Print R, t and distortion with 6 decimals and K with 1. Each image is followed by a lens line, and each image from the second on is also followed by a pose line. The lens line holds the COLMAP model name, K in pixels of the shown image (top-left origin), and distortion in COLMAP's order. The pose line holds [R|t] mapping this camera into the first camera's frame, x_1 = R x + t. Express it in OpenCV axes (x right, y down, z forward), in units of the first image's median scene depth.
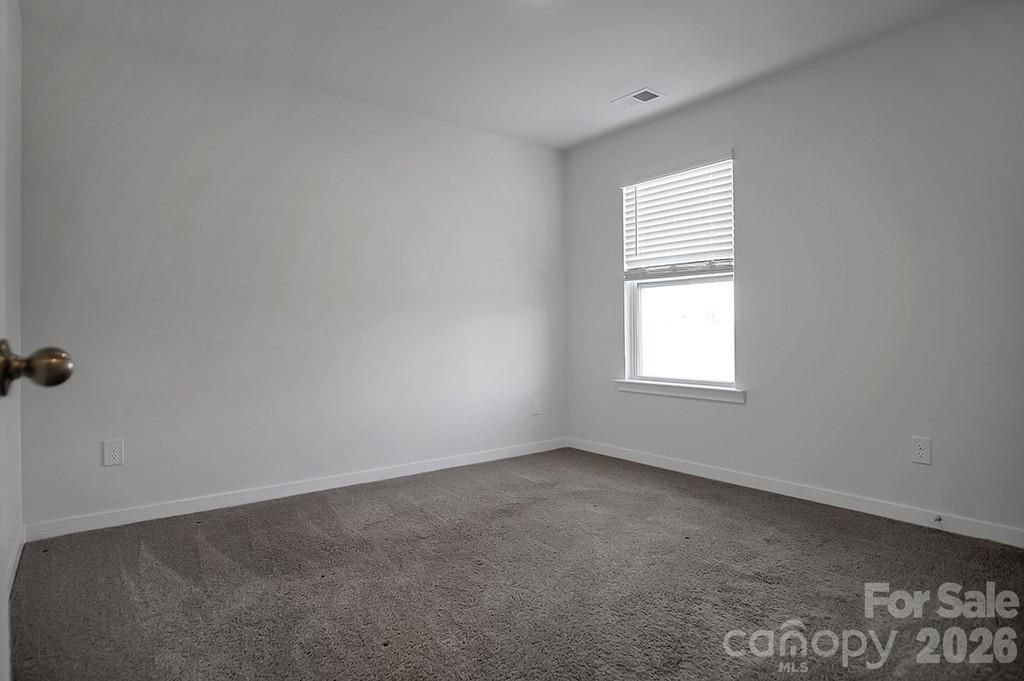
lens RADIAL K [[563.8, 0, 512.0], [0, 563.8, 340.5], [0, 0, 1]] dist [-0.000200, 0.000098]
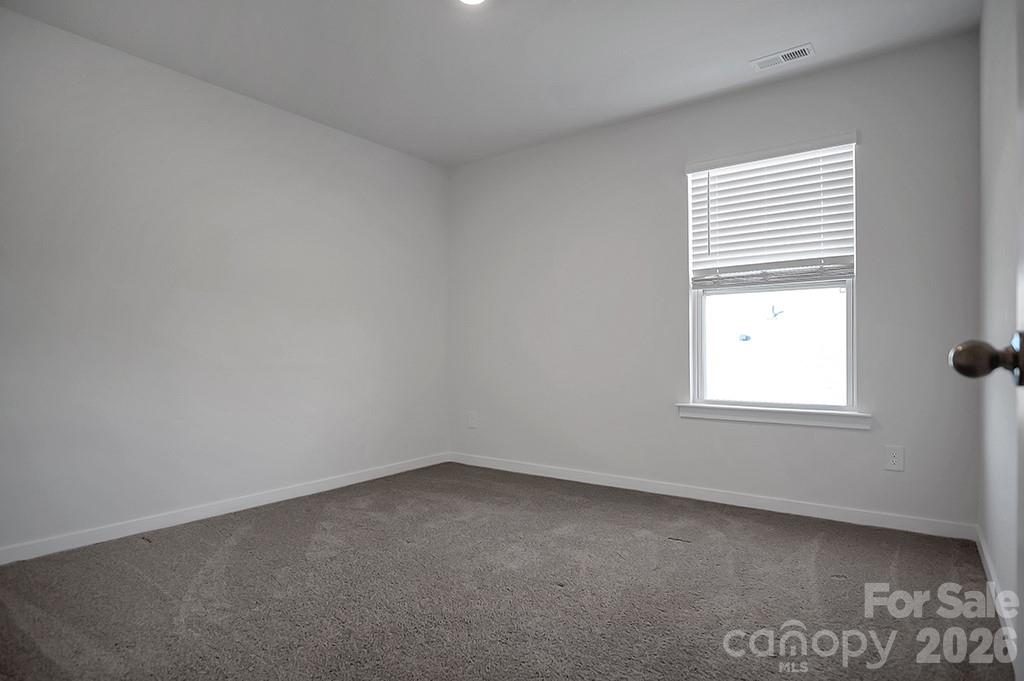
lens RADIAL K [[527.6, 0, 512.9], [0, 527.6, 350.3], [0, 0, 1]] dist [-0.001197, -0.000382]
pose [[0.959369, -0.010997, 0.281939, -0.280143], [0.013343, 0.999890, -0.006401, -0.008968], [-0.281838, 0.009903, 0.959411, 0.335073]]
